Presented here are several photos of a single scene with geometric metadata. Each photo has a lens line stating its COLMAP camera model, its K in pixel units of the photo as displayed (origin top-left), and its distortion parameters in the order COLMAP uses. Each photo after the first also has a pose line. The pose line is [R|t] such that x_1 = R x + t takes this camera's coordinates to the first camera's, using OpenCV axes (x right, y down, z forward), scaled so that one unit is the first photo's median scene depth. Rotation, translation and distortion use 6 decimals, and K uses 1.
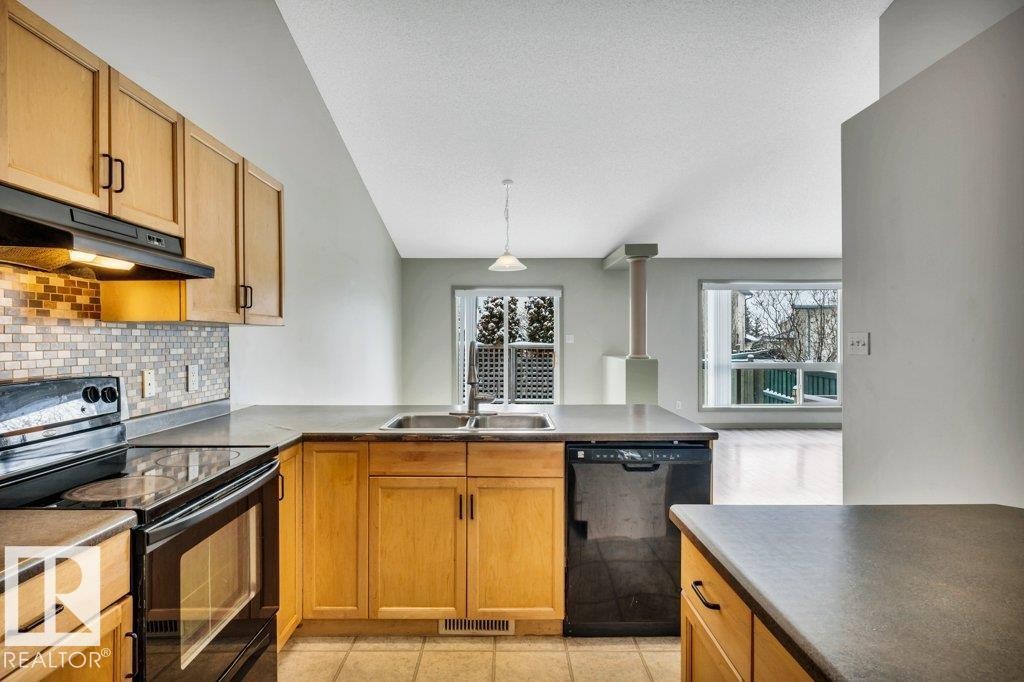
lens RADIAL K [[544.5, 0, 510.6], [0, 544.5, 336.7], [0, 0, 1]] dist [-0.008455, -0.000703]
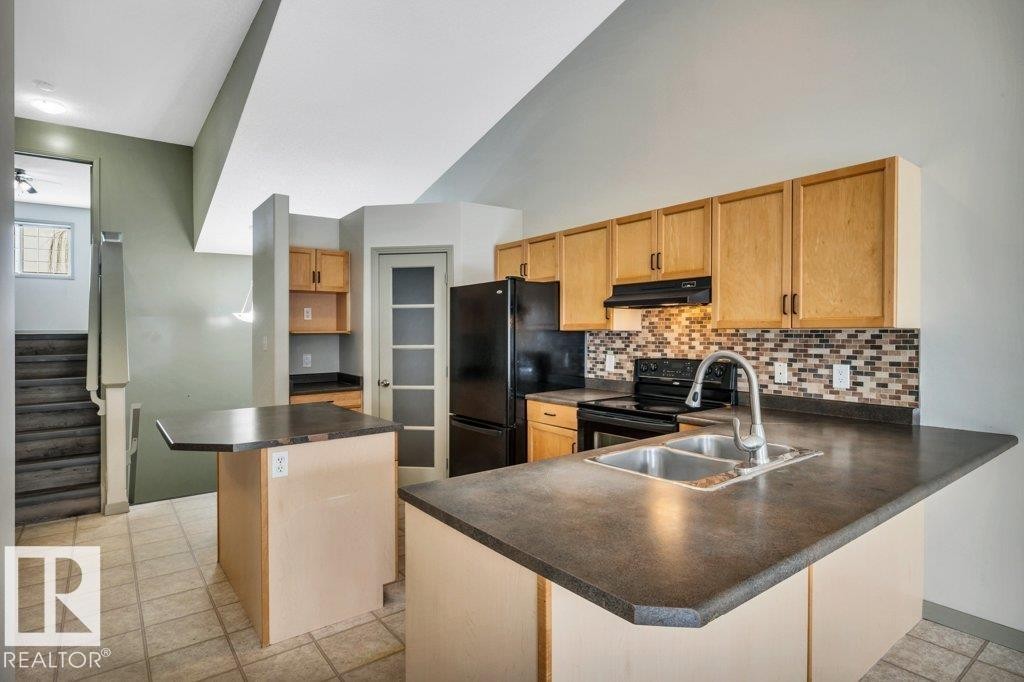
lens RADIAL K [[544.5, 0, 518.5], [0, 544.5, 331.5], [0, 0, 1]] dist [-0.008455, -0.000703]
pose [[-0.790604, 0.010261, -0.612242, 0.590296], [0.011889, 0.999928, 0.001405, -0.024037], [0.612212, -0.006168, -0.790669, 1.421727]]
